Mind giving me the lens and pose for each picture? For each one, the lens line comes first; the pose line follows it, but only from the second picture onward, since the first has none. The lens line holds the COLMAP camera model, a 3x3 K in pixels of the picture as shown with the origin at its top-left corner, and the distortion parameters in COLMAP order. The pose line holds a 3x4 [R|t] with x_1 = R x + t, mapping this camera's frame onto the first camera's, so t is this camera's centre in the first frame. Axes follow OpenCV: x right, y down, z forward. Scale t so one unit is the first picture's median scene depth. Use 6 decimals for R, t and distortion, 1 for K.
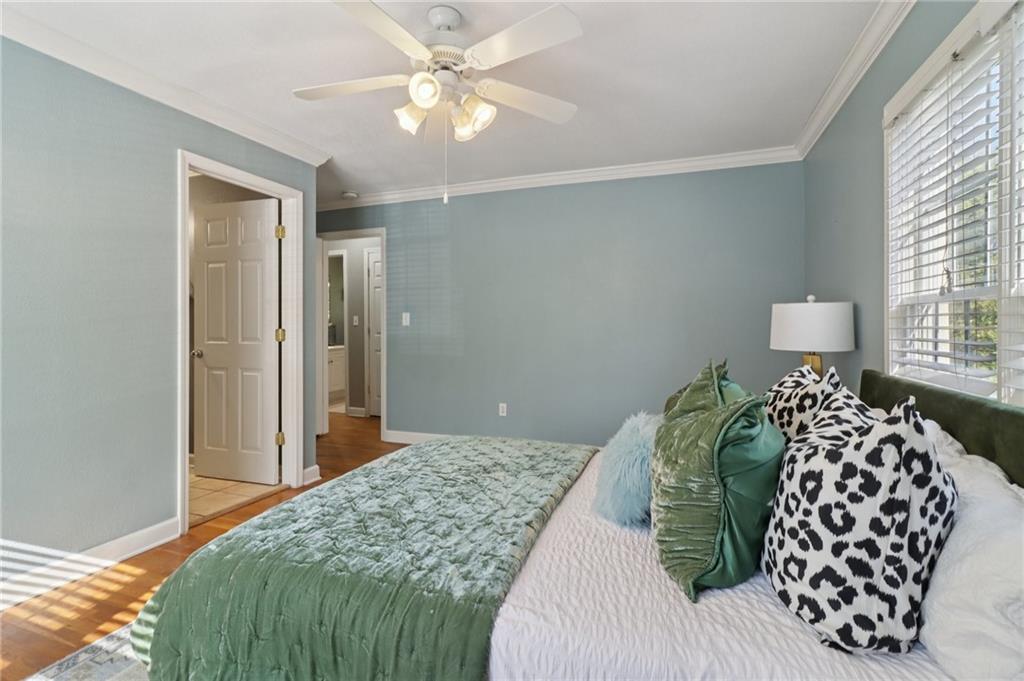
lens RADIAL K [[479.5, 0, 514.2], [0, 479.5, 321.0], [0, 0, 1]] dist [-0.003249, -0.000181]
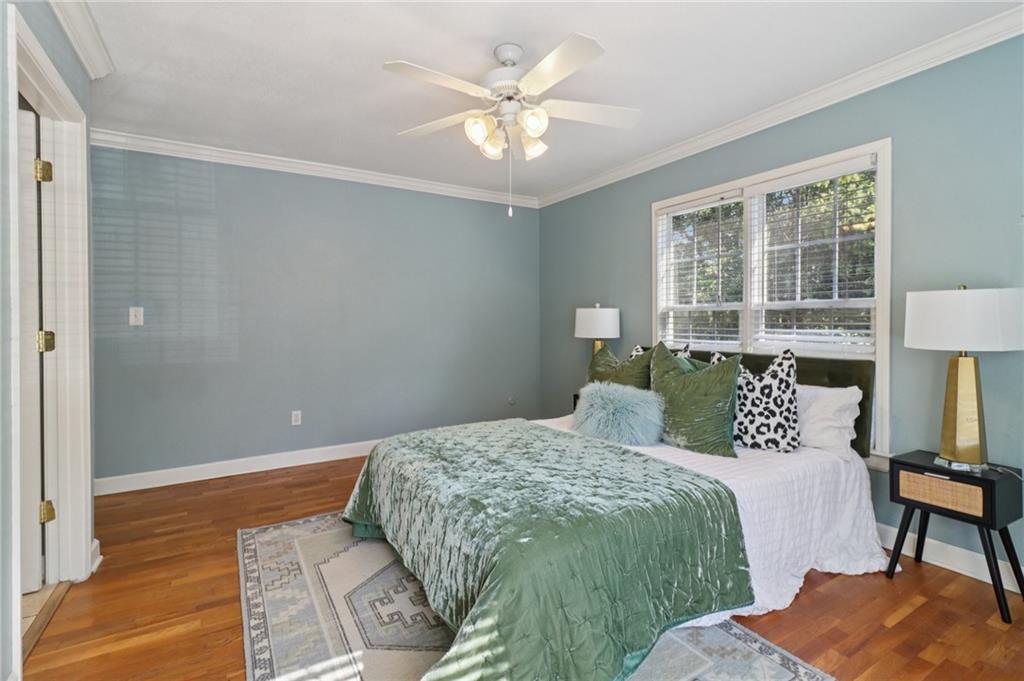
lens RADIAL K [[479.5, 0, 514.2], [0, 479.5, 321.0], [0, 0, 1]] dist [-0.003249, -0.000181]
pose [[0.624299, -0.000801, 0.781185, -1.991655], [-0.001299, 0.999997, 0.002063, 0.005065], [-0.781184, -0.002303, 0.624296, 0.531153]]
